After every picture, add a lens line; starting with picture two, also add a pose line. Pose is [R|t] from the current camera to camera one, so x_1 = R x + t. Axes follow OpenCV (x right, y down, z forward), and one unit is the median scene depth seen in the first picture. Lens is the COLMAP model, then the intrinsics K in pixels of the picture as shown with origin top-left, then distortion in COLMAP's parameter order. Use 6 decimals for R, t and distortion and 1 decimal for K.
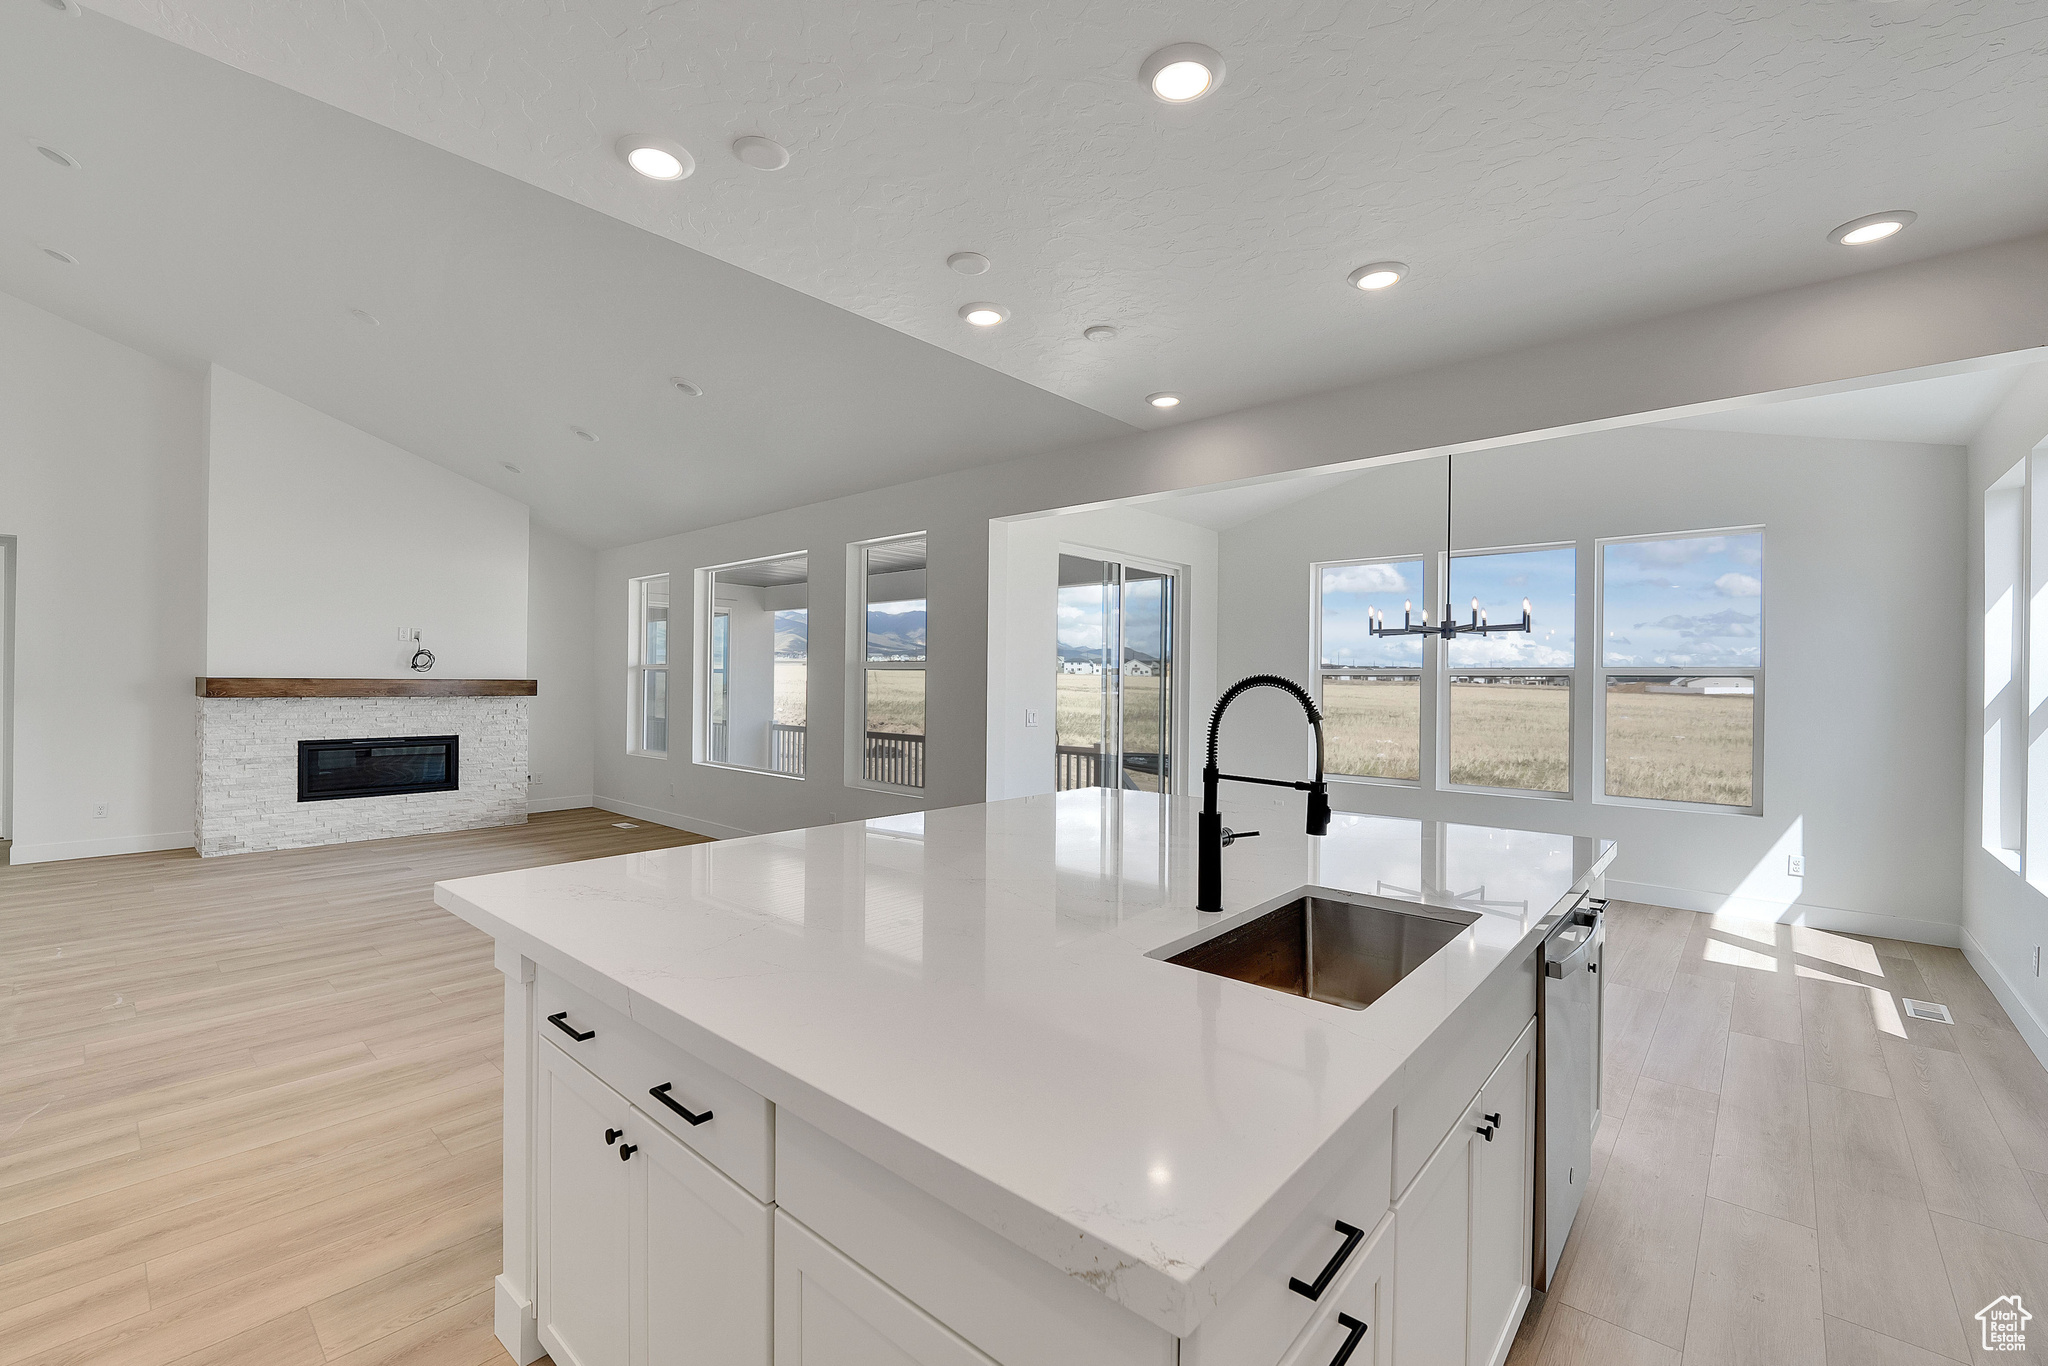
lens RADIAL K [[850.9, 0, 1023.4], [0, 850.9, 680.7], [0, 0, 1]] dist [-0.009905, -0.000501]
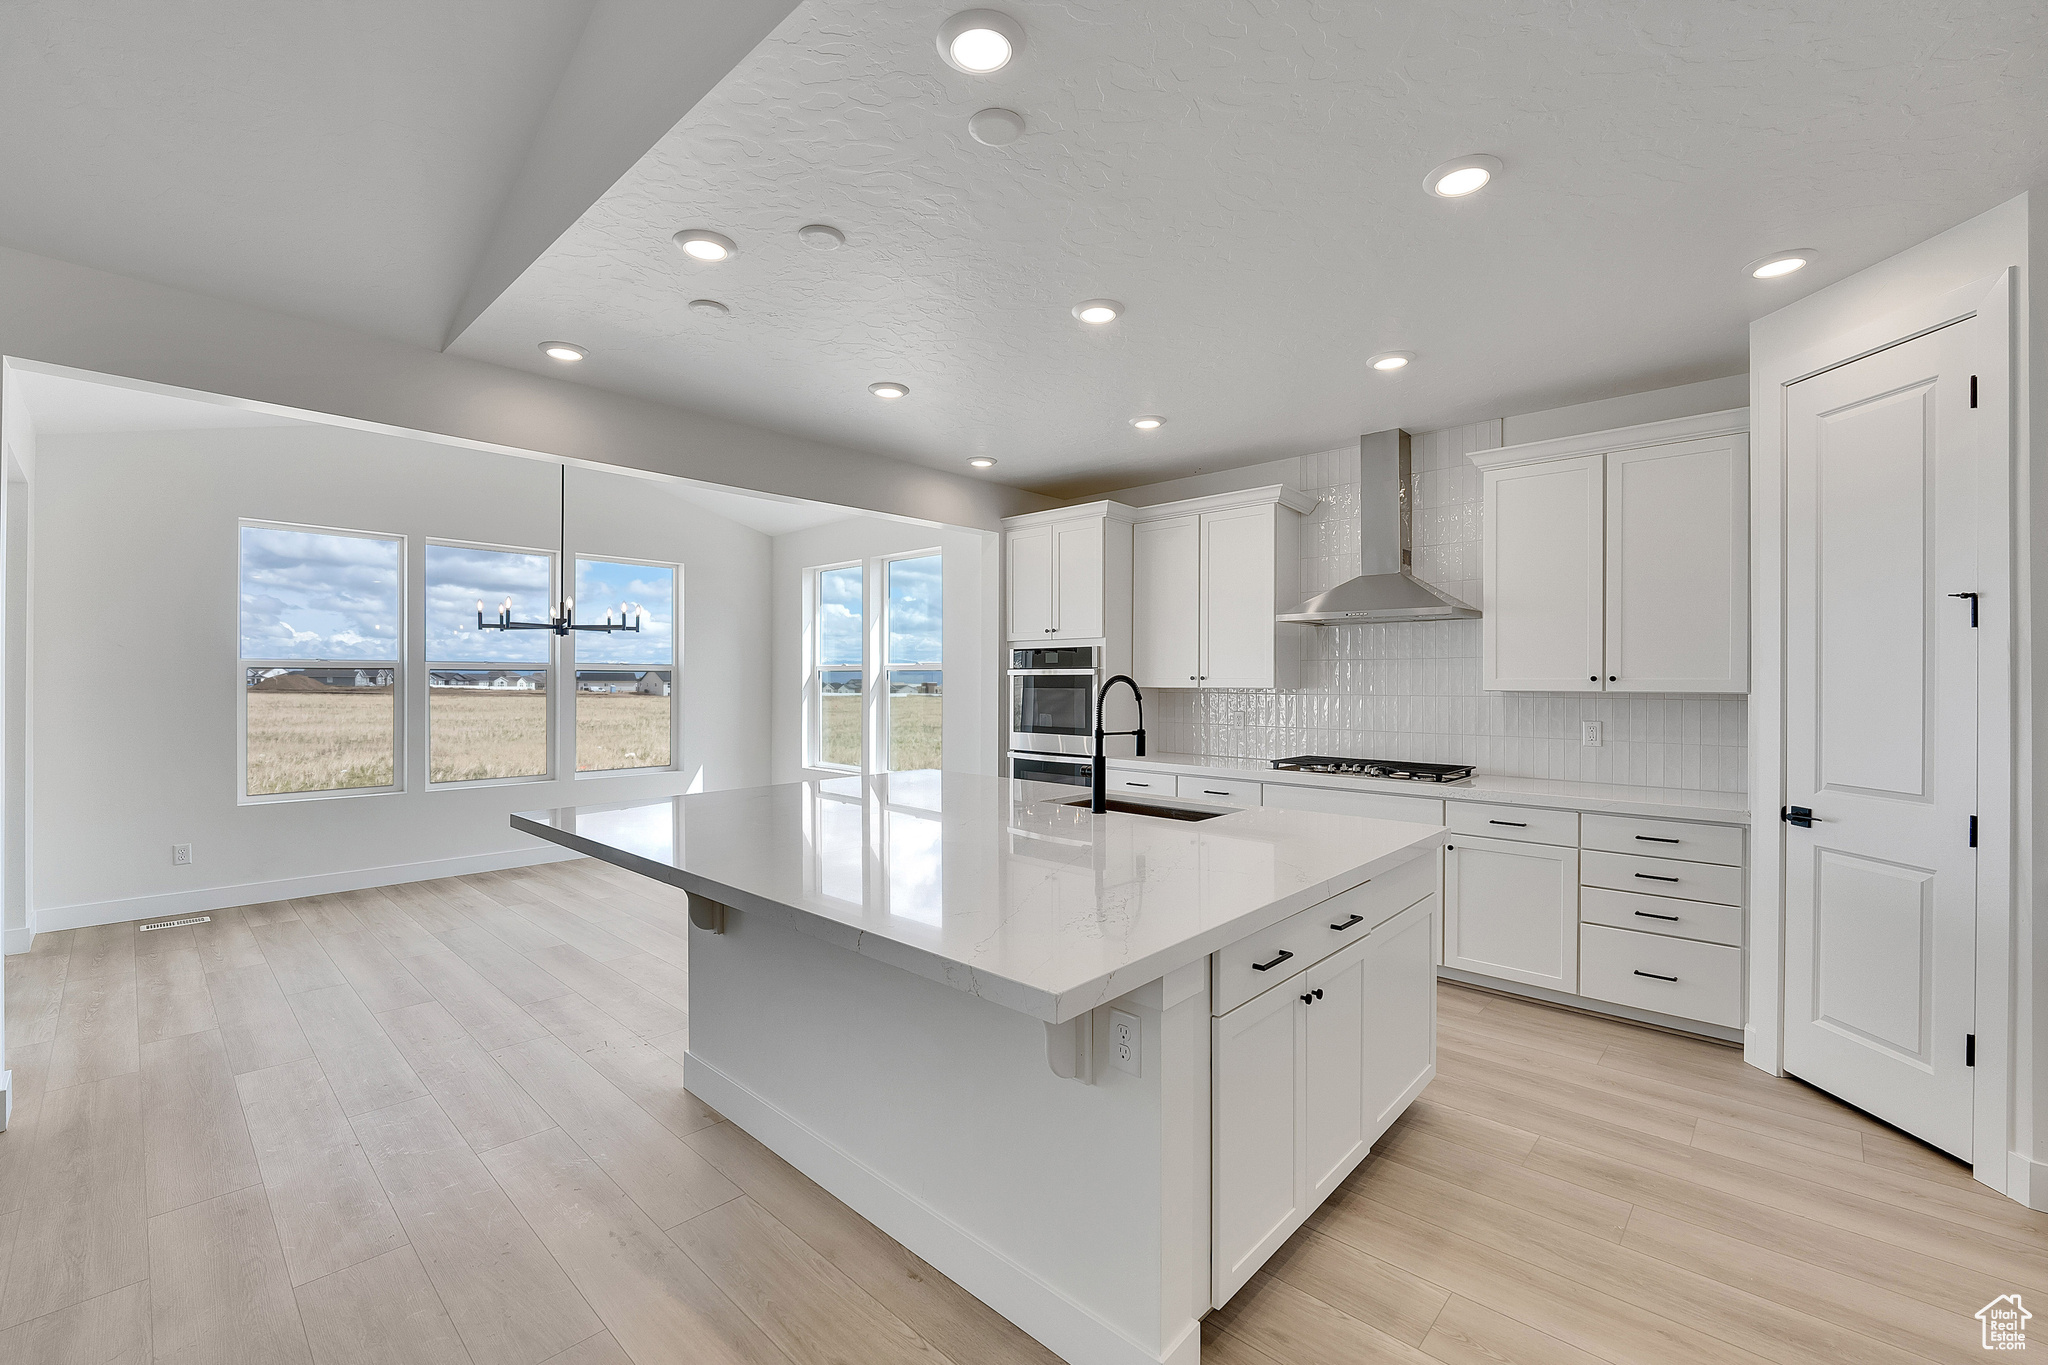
lens RADIAL K [[850.9, 0, 1023.0], [0, 850.9, 687.4], [0, 0, 1]] dist [-0.009905, -0.000501]
pose [[0.030828, -0.018425, 0.999355, -0.705492], [-0.001427, 0.999828, 0.018477, -0.007598], [-0.999524, -0.001996, 0.030797, 0.508290]]
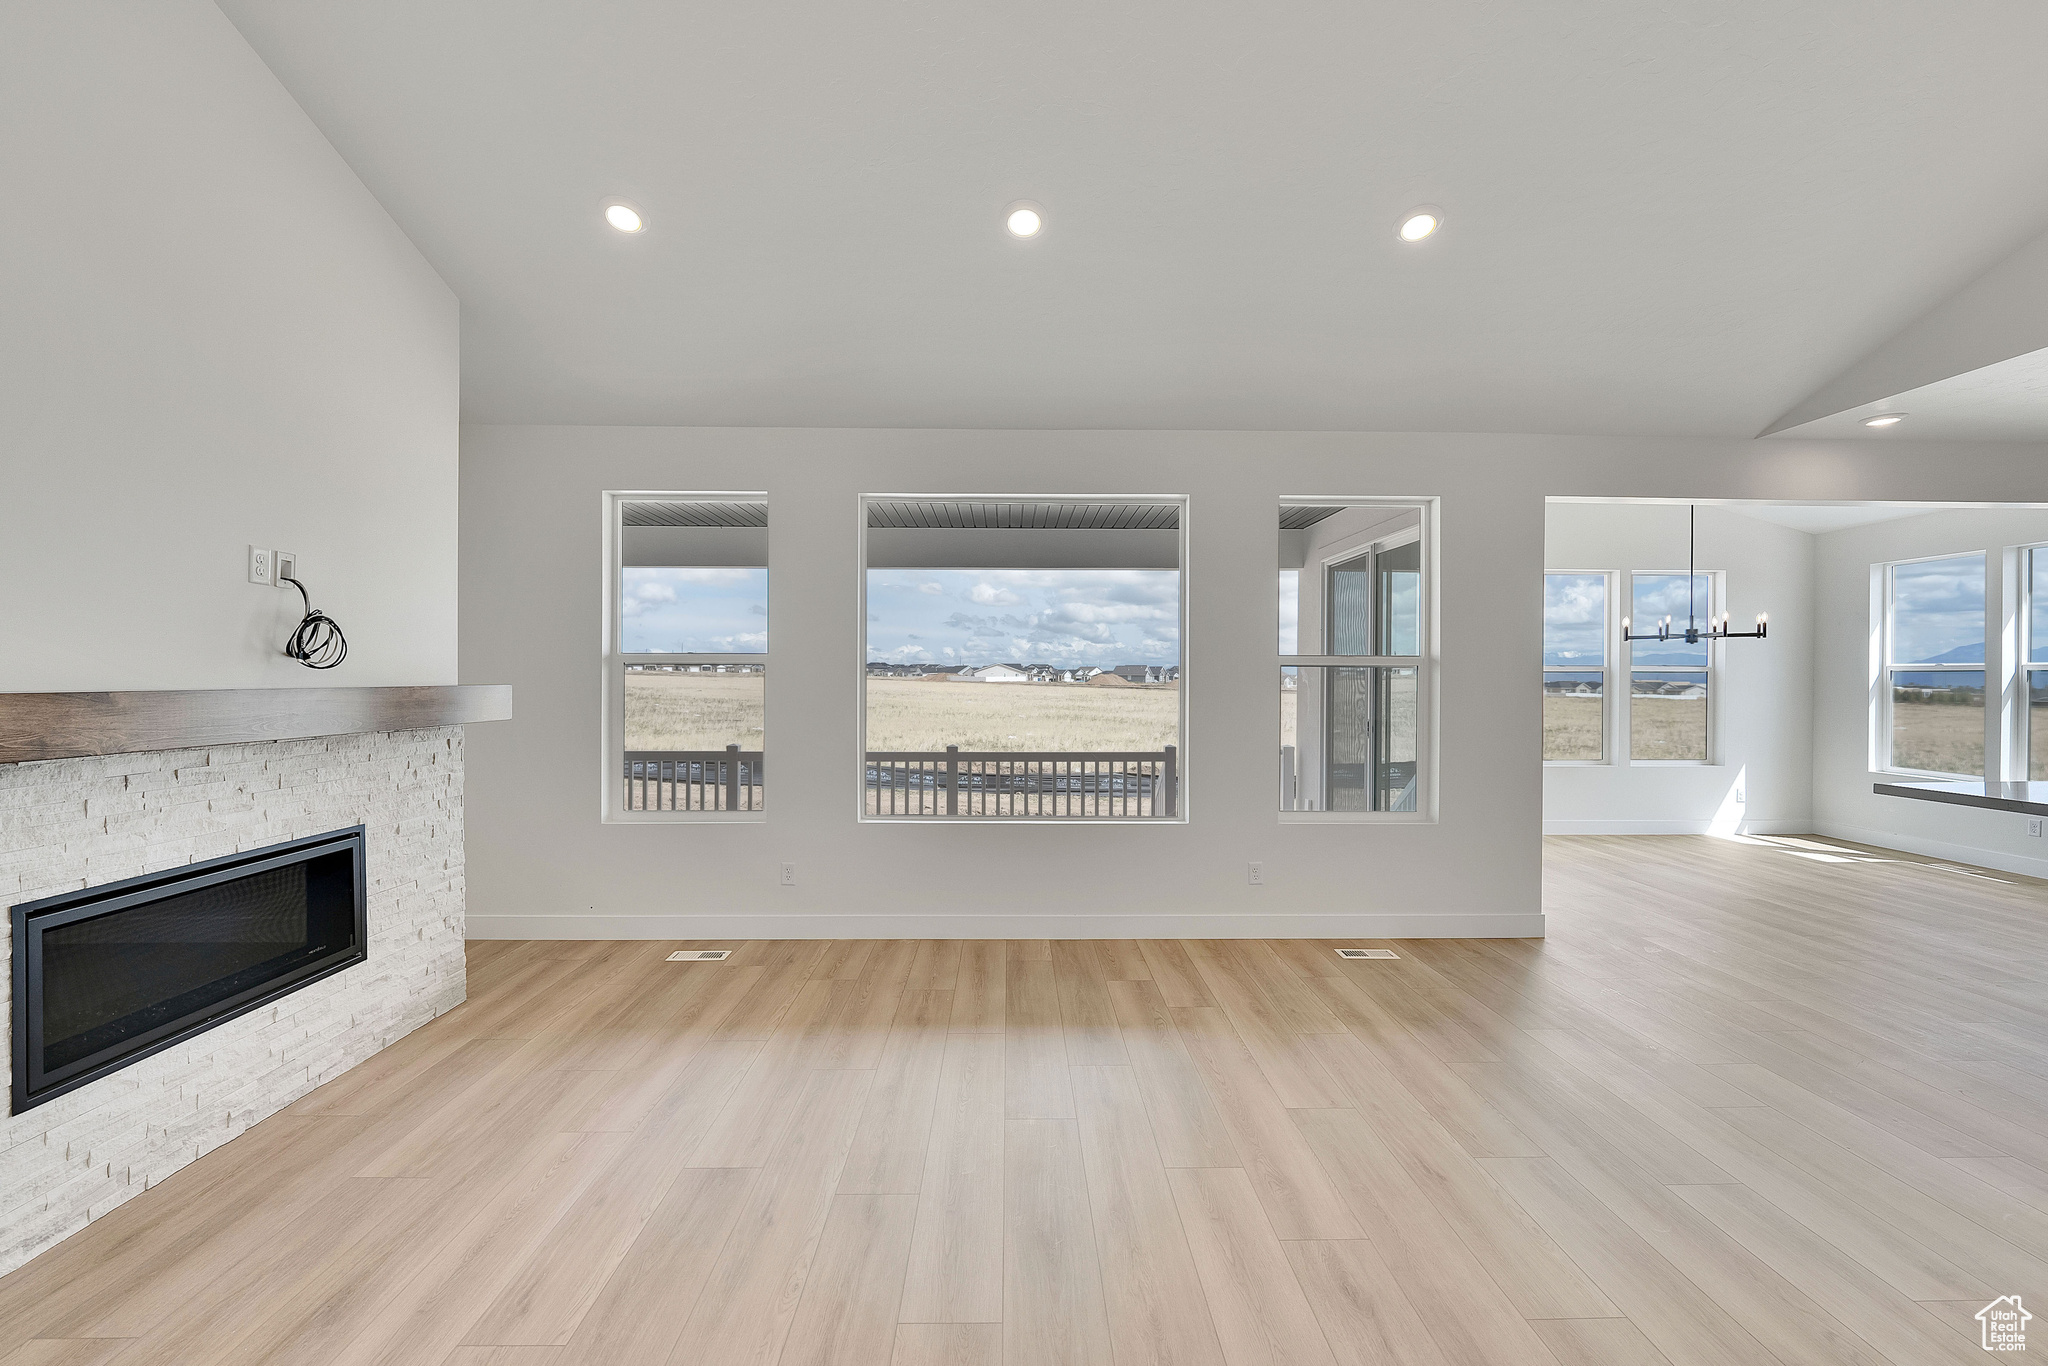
lens RADIAL K [[850.9, 0, 1009.3], [0, 850.9, 678.5], [0, 0, 1]] dist [-0.009905, -0.000501]
pose [[0.749308, -0.009649, 0.662152, -0.810287], [0.005156, 0.999949, 0.008738, -0.008991], [-0.662202, -0.003133, 0.749319, 0.567214]]
